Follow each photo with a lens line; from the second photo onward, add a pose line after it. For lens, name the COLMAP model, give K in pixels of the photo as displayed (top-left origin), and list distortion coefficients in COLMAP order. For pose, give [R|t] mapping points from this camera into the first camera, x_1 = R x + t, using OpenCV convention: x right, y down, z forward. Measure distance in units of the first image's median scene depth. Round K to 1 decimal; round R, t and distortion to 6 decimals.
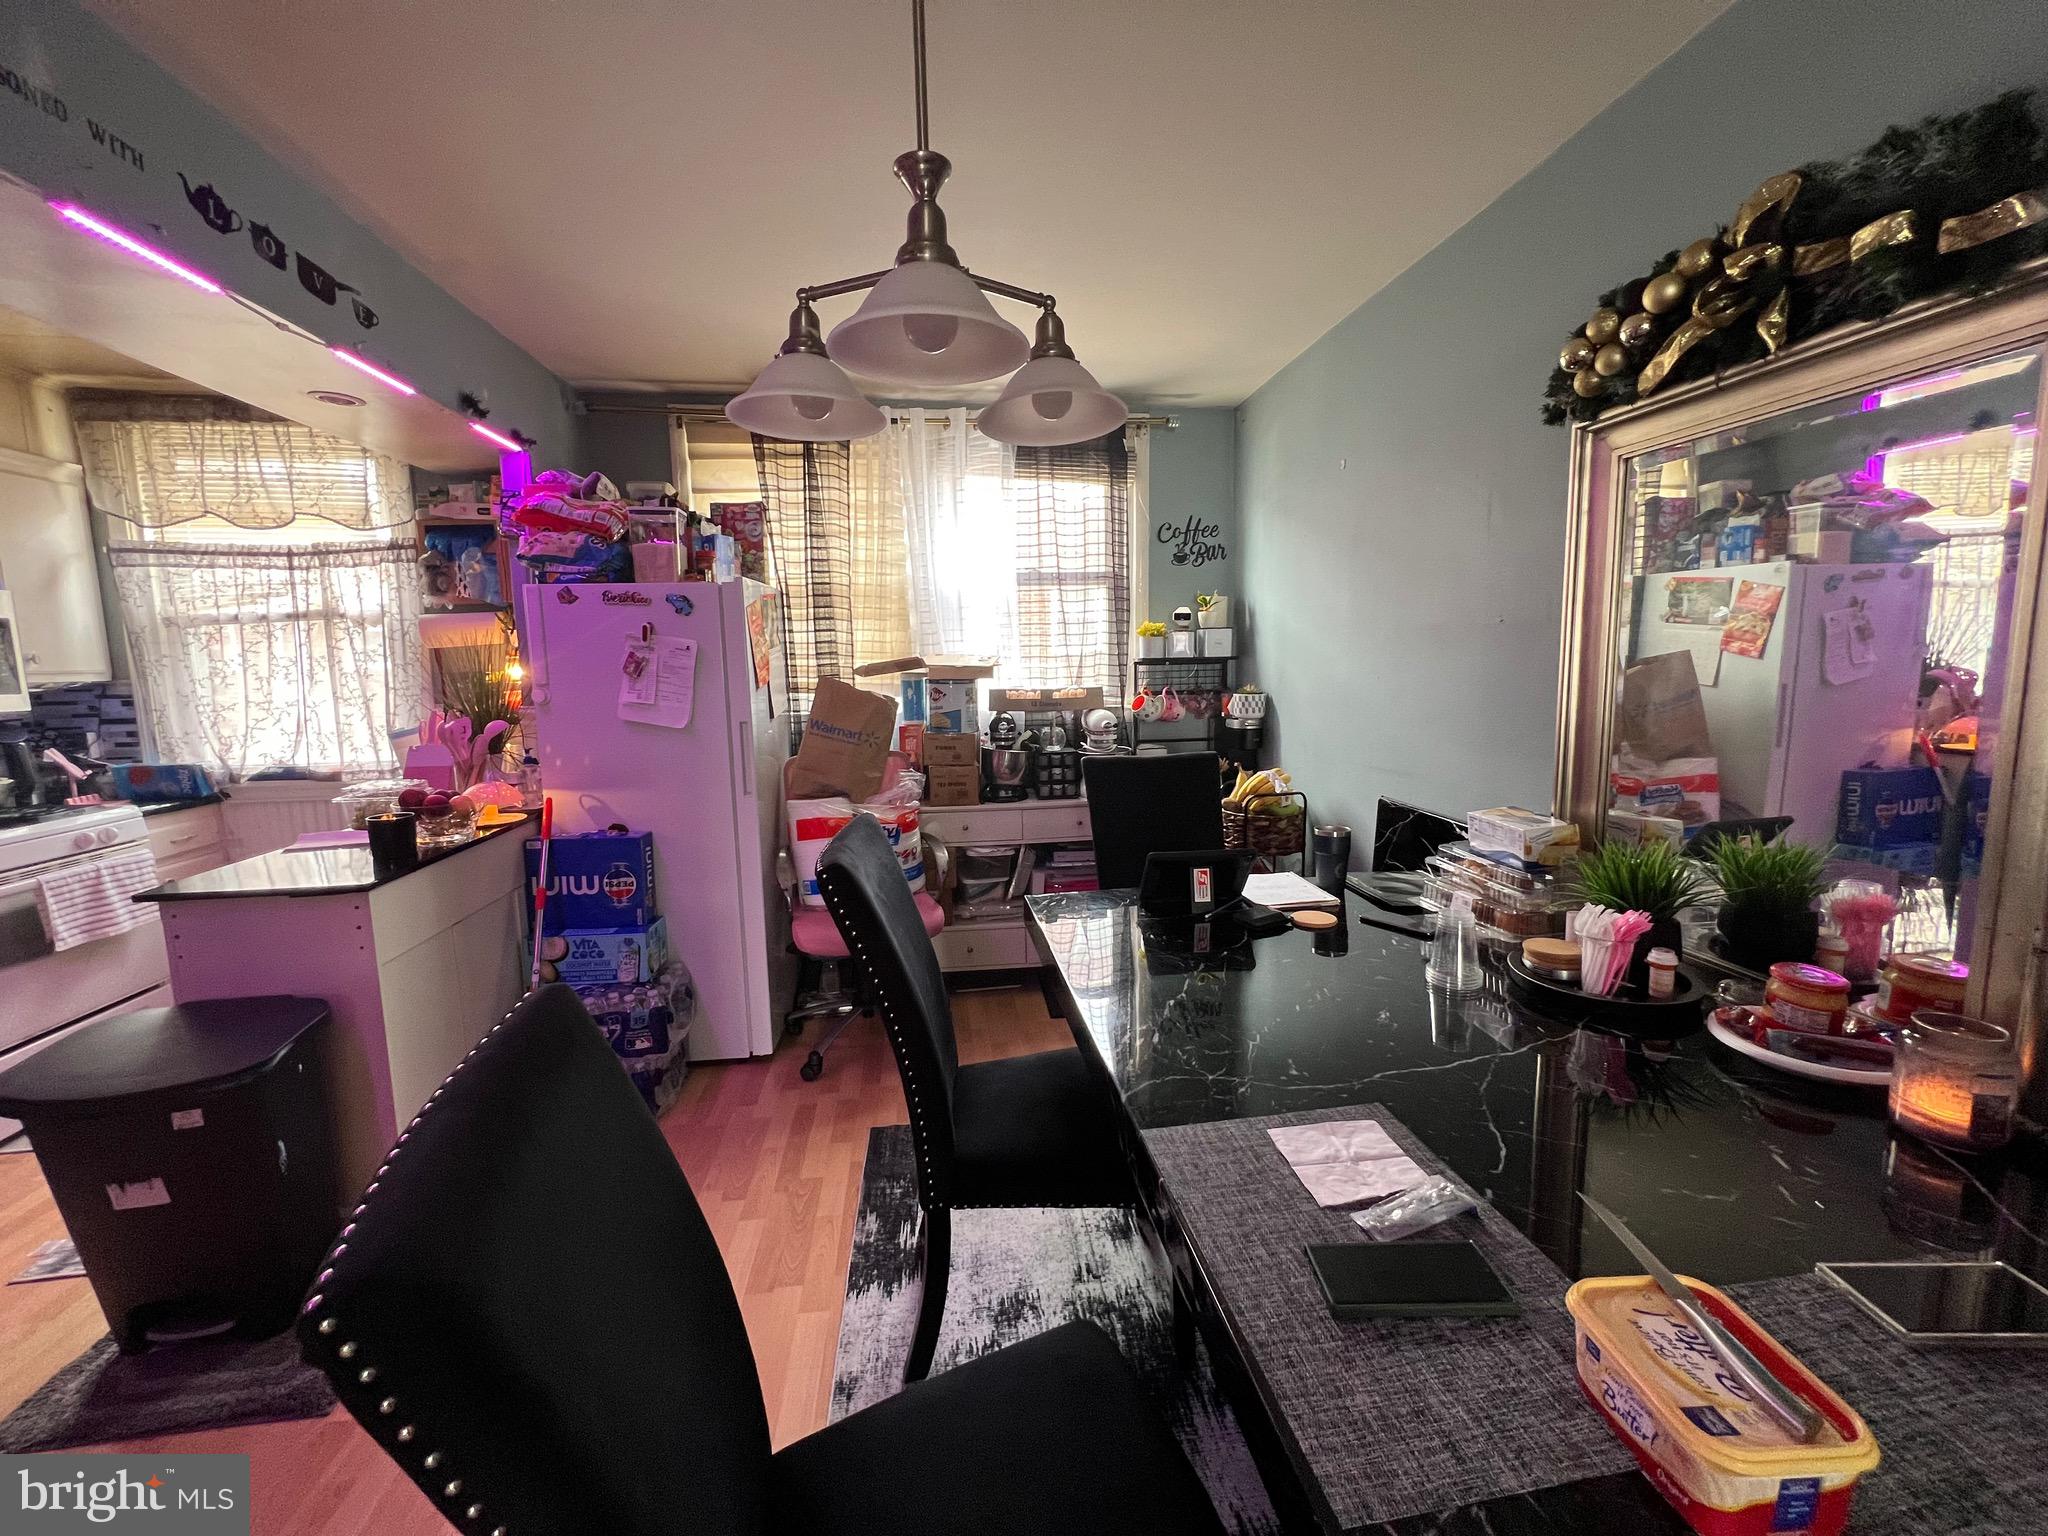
lens RADIAL K [[811.3, 0, 1023.2], [0, 811.3, 764.8], [0, 0, 1]] dist [-0.006232, 0.000494]
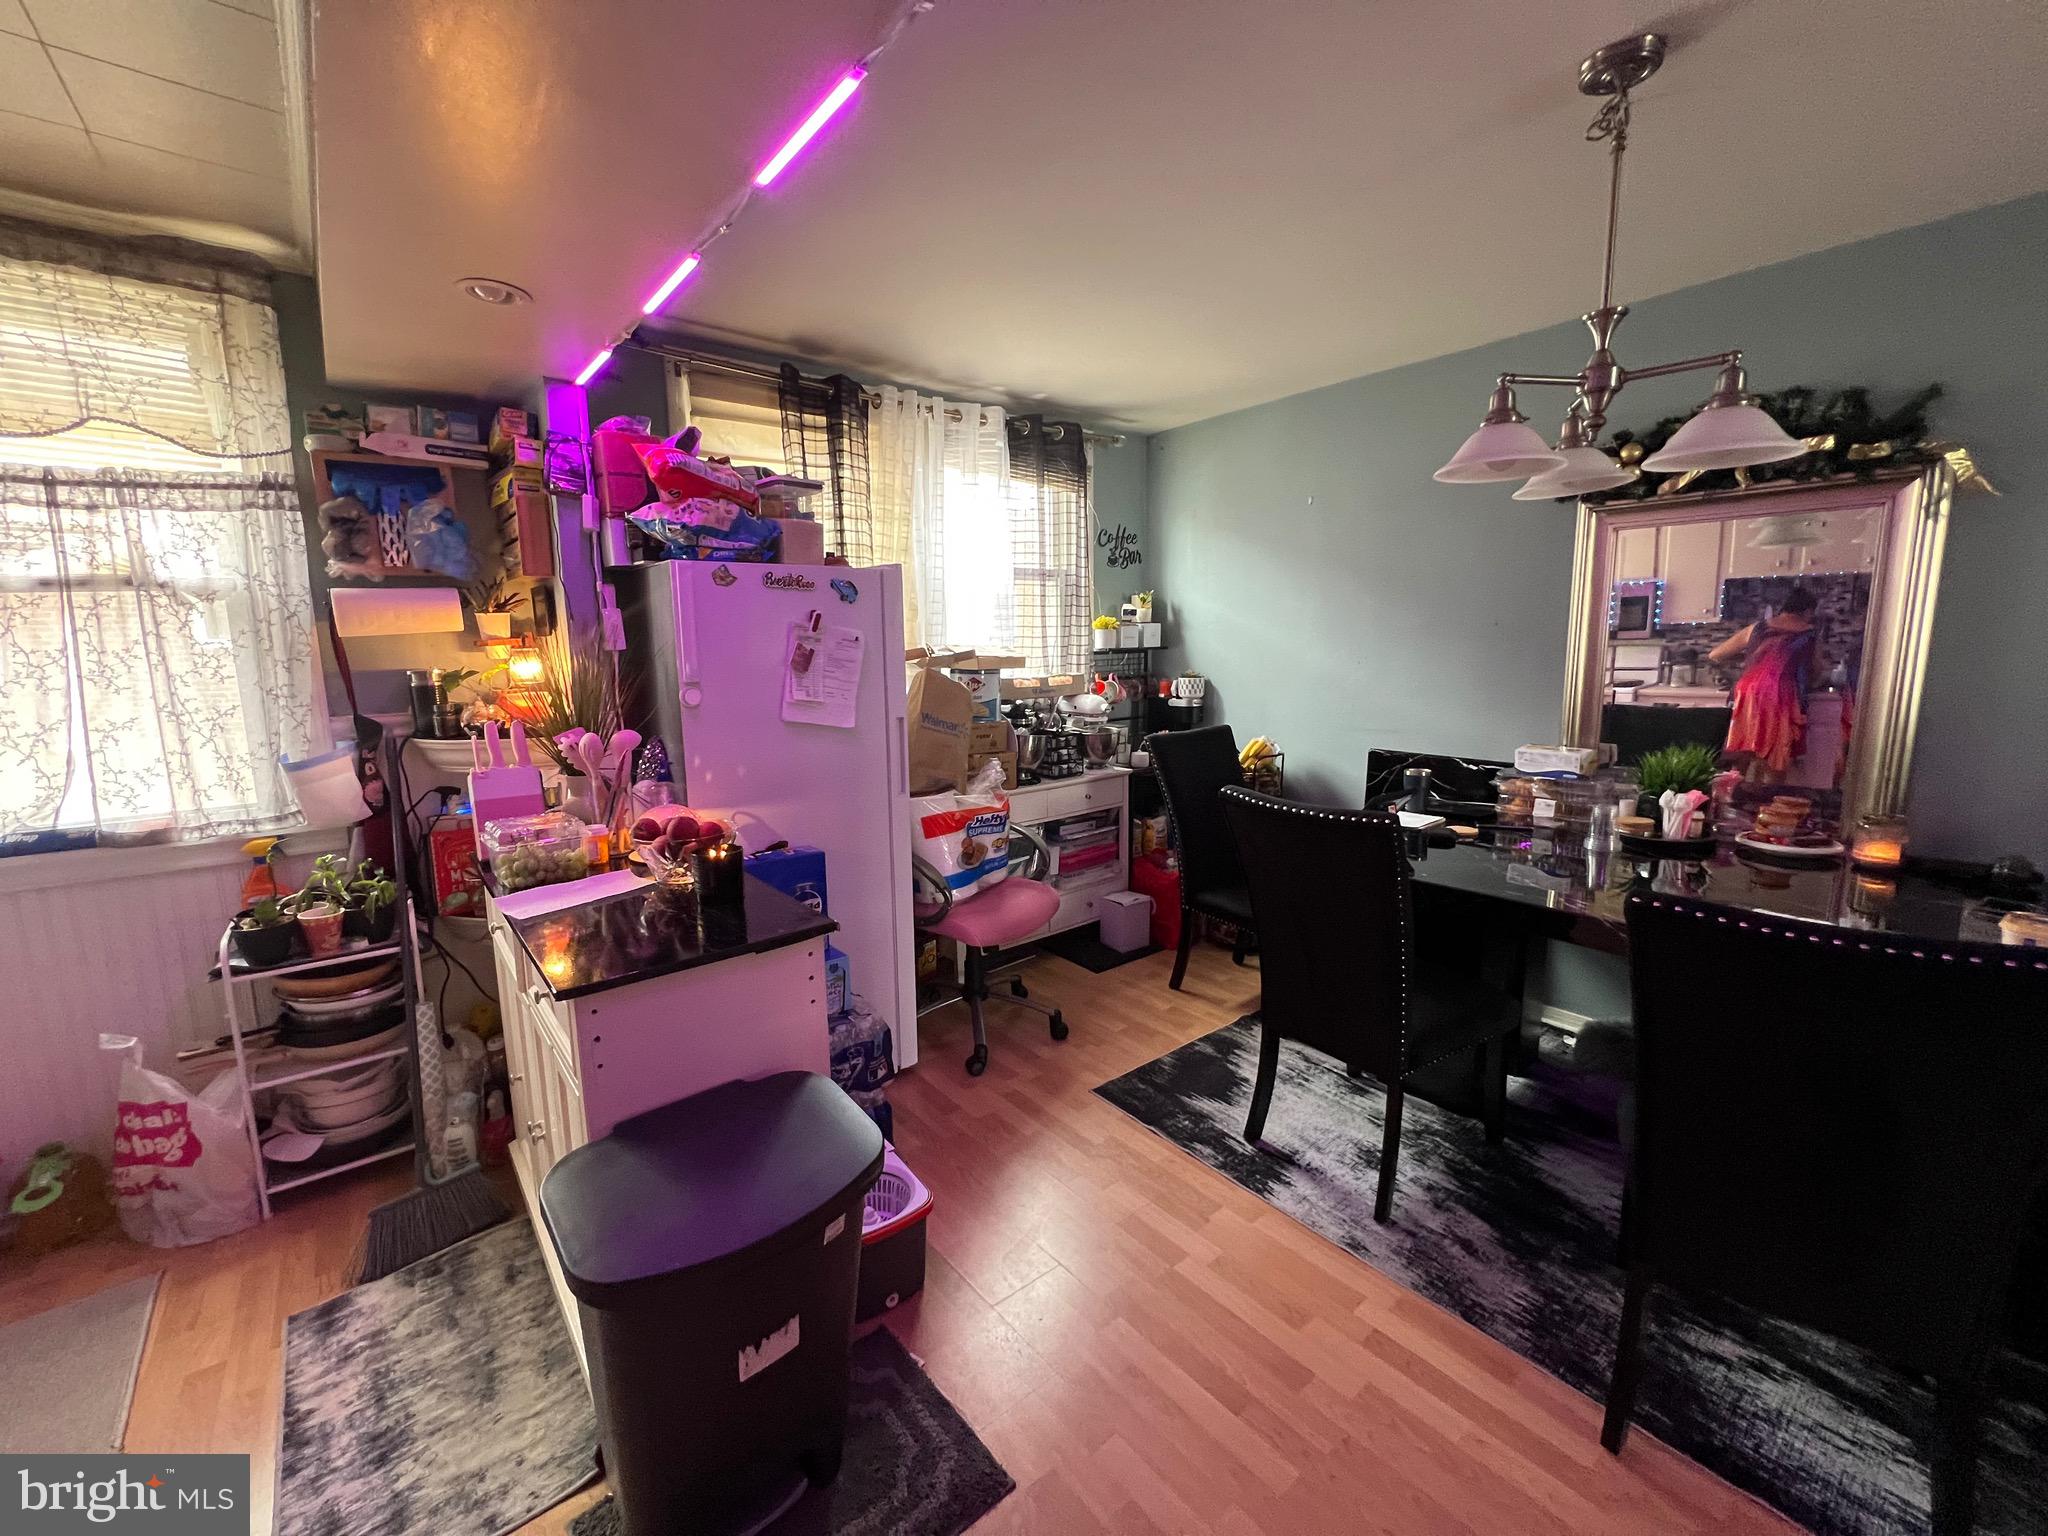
lens RADIAL K [[818.9, 0, 1013.0], [0, 818.9, 760.4], [0, 0, 1]] dist [-0.003697, 0.000181]
pose [[0.852026, -0.073757, 0.518278, -0.618394], [0.069592, 0.997196, 0.027507, -0.016929], [-0.518854, 0.012632, 0.854770, 0.098772]]
